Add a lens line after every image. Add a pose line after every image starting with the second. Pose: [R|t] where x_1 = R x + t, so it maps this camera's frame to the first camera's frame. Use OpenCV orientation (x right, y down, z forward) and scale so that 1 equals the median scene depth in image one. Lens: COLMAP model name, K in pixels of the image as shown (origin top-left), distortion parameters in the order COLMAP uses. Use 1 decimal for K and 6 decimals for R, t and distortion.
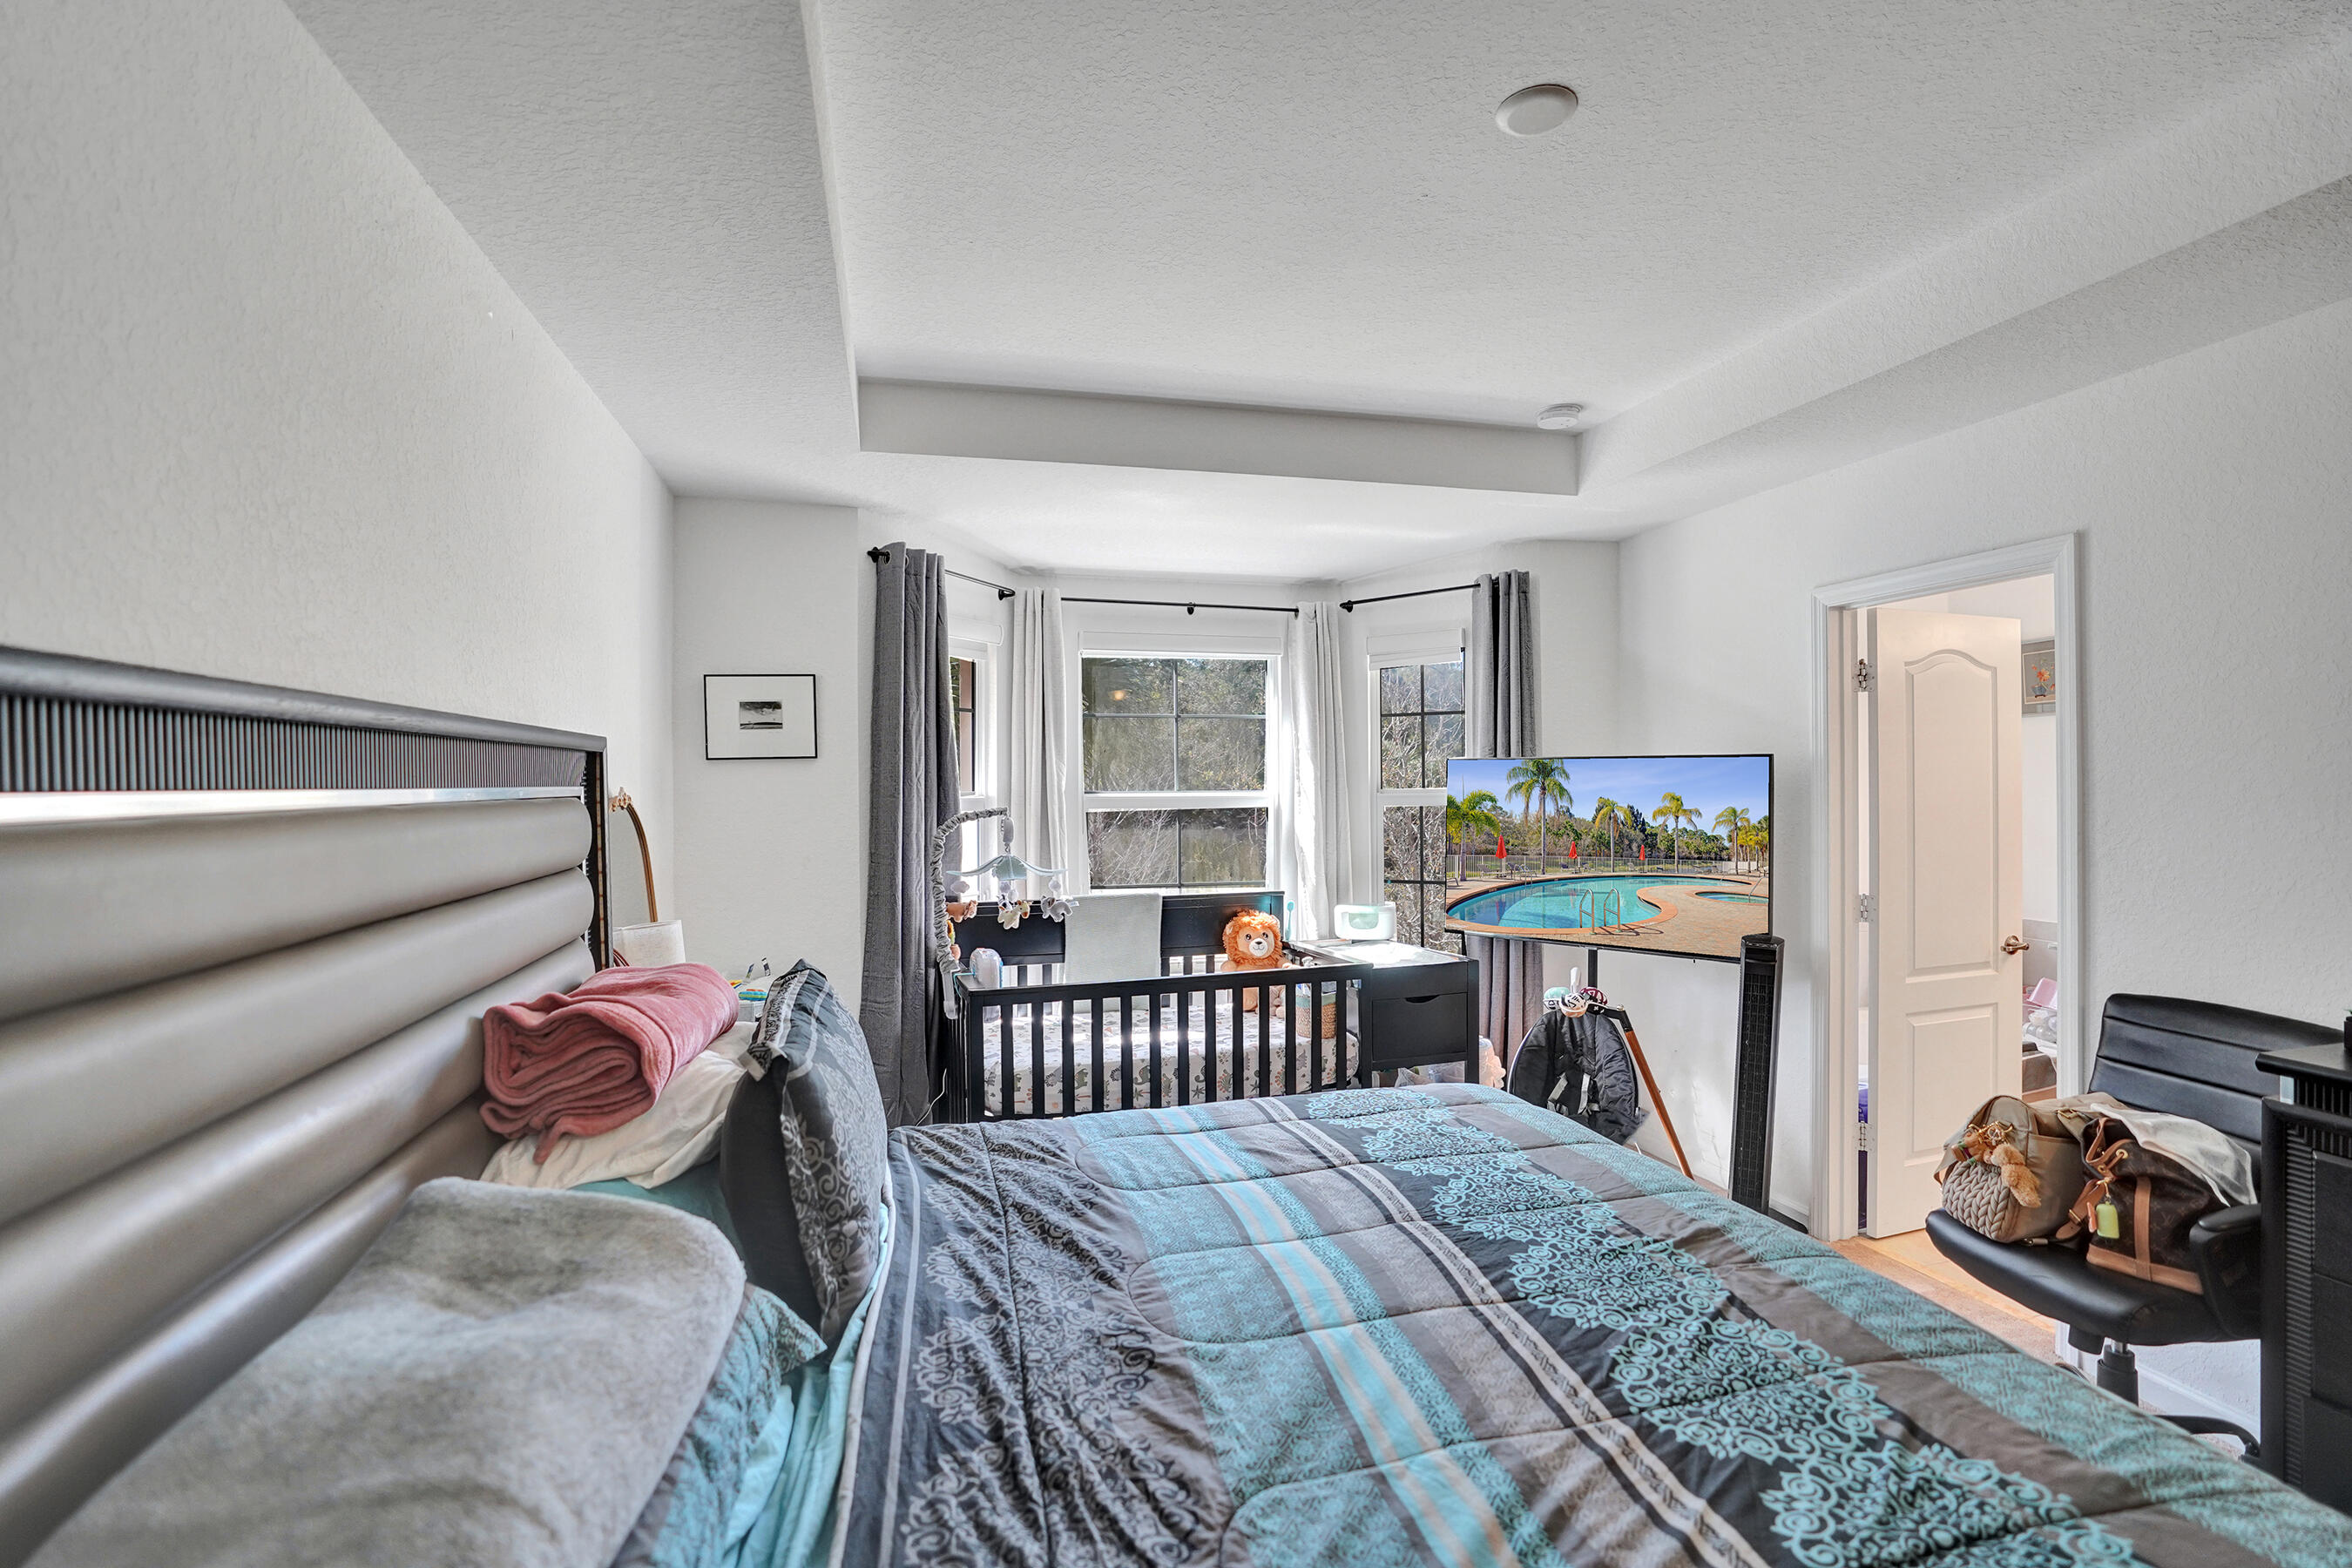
lens RADIAL K [[1083.5, 0, 1171.8], [0, 1083.5, 779.8], [0, 0, 1]] dist [-0.065368, 0.025528]
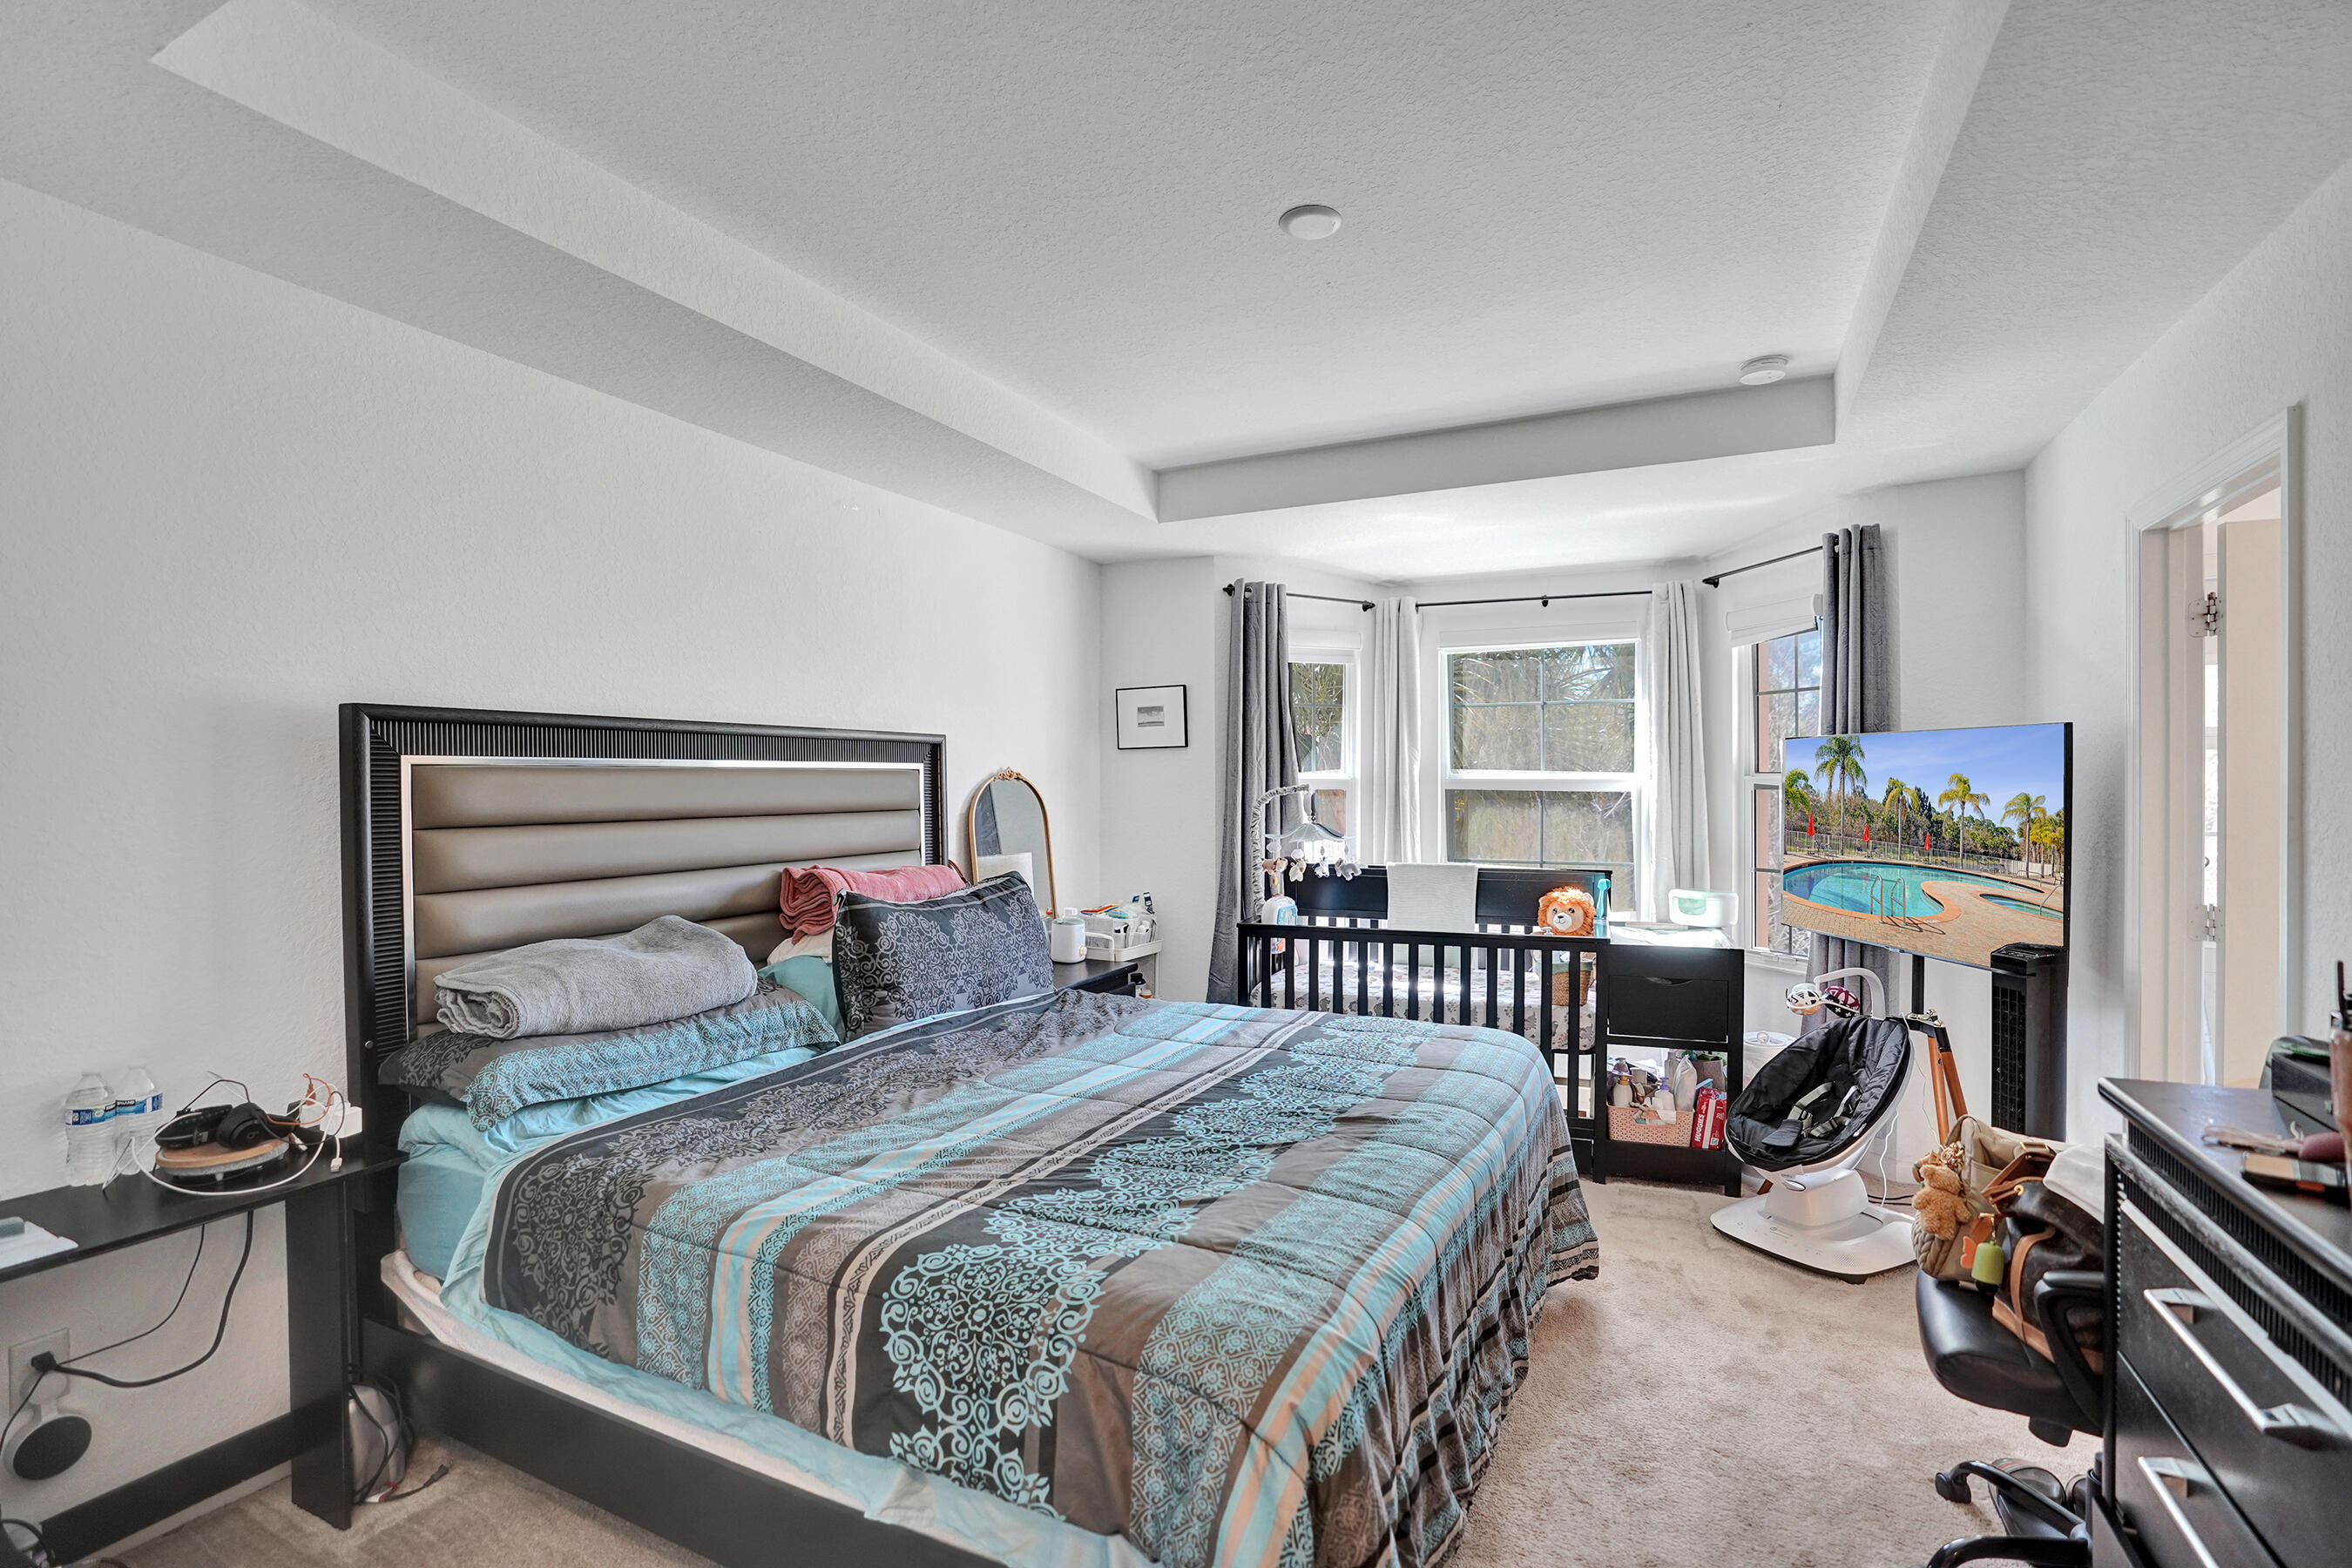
lens RADIAL K [[1083.5, 0, 1171.8], [0, 1083.5, 779.8], [0, 0, 1]] dist [-0.065368, 0.025528]
pose [[0.760976, 0.003164, -0.648773, 0.533246], [-0.000759, 0.999992, 0.003986, 0.015451], [0.648780, -0.002541, 0.760972, -0.043073]]
